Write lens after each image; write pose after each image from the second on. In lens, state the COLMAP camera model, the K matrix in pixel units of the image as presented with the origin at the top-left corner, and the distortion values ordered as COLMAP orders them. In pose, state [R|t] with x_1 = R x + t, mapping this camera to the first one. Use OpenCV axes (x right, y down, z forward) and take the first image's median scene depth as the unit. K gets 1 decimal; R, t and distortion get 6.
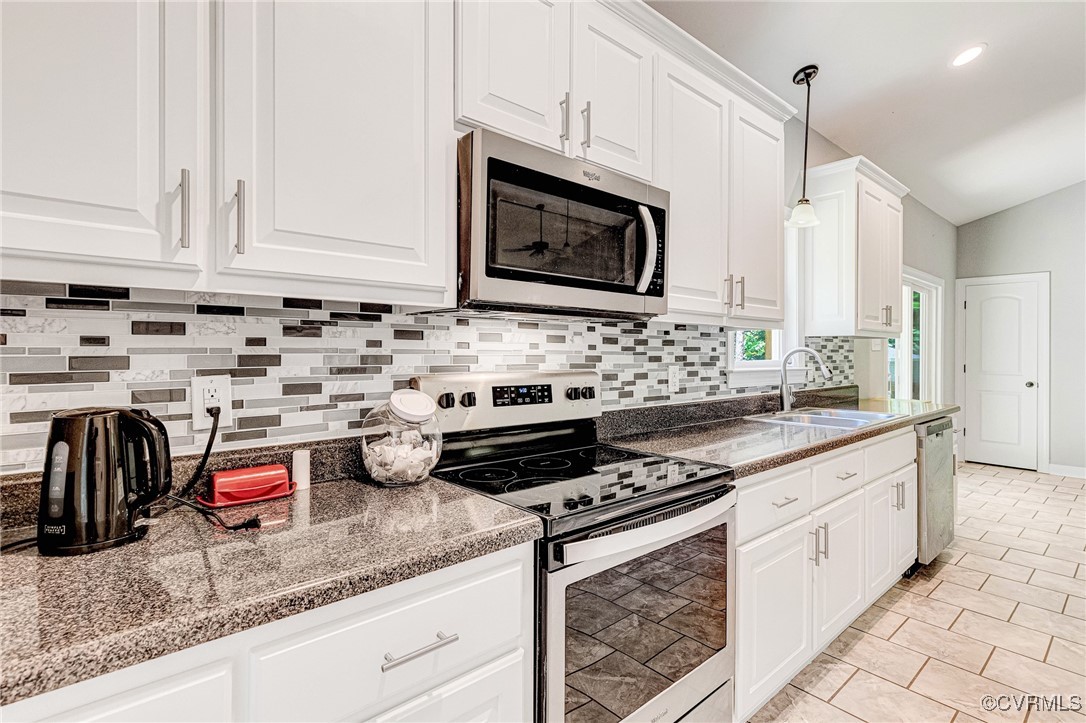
lens RADIAL K [[508.1, 0, 539.5], [0, 508.1, 358.6], [0, 0, 1]] dist [0.010892, -0.000956]
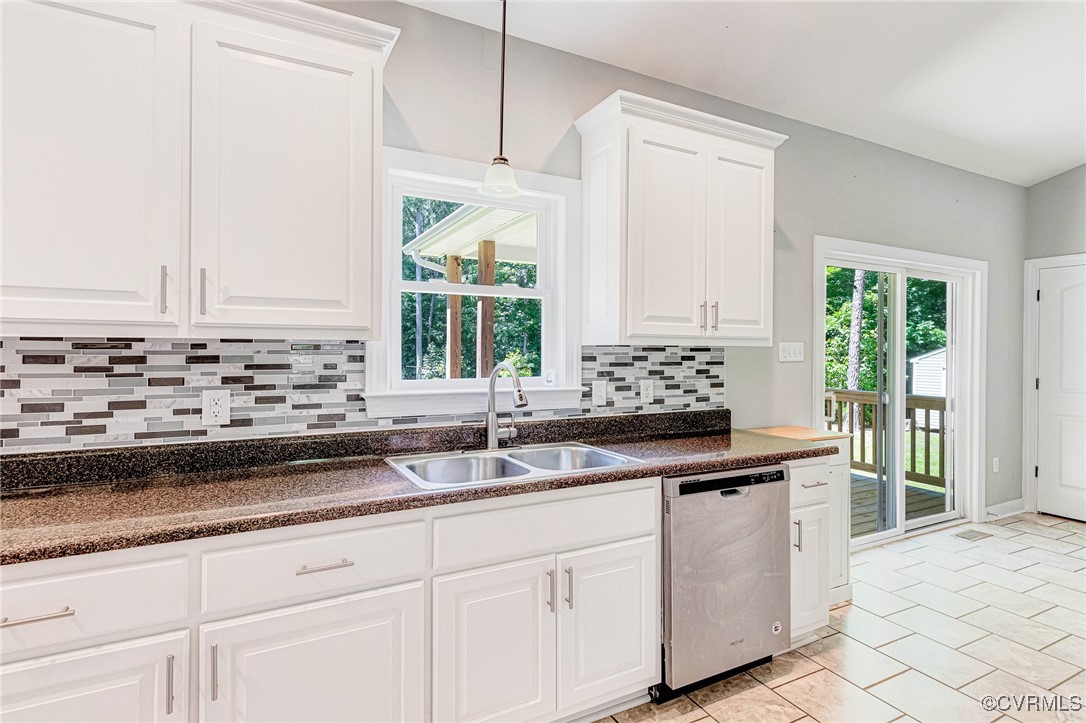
lens RADIAL K [[508.1, 0, 539.5], [0, 508.1, 358.6], [0, 0, 1]] dist [0.010892, -0.000956]
pose [[0.971836, 0.007508, -0.235539, 0.684340], [-0.006681, 0.999968, 0.004310, -0.029354], [0.235564, -0.002615, 0.971855, 0.287091]]
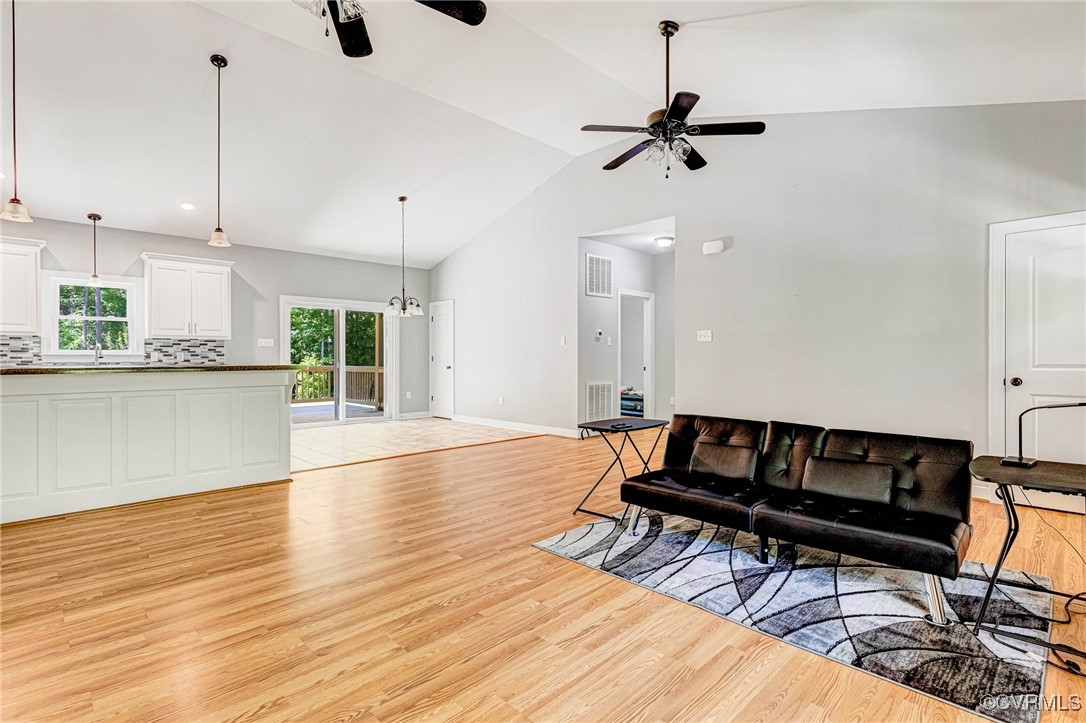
lens RADIAL K [[529.1, 0, 536.7], [0, 529.1, 363.0], [0, 0, 1]] dist [-0.002421, -0.001260]
pose [[0.998954, -0.004126, 0.045535, 2.062868], [0.004247, 0.999988, -0.002552, 0.064804], [-0.045524, 0.002743, 0.998959, -1.174241]]
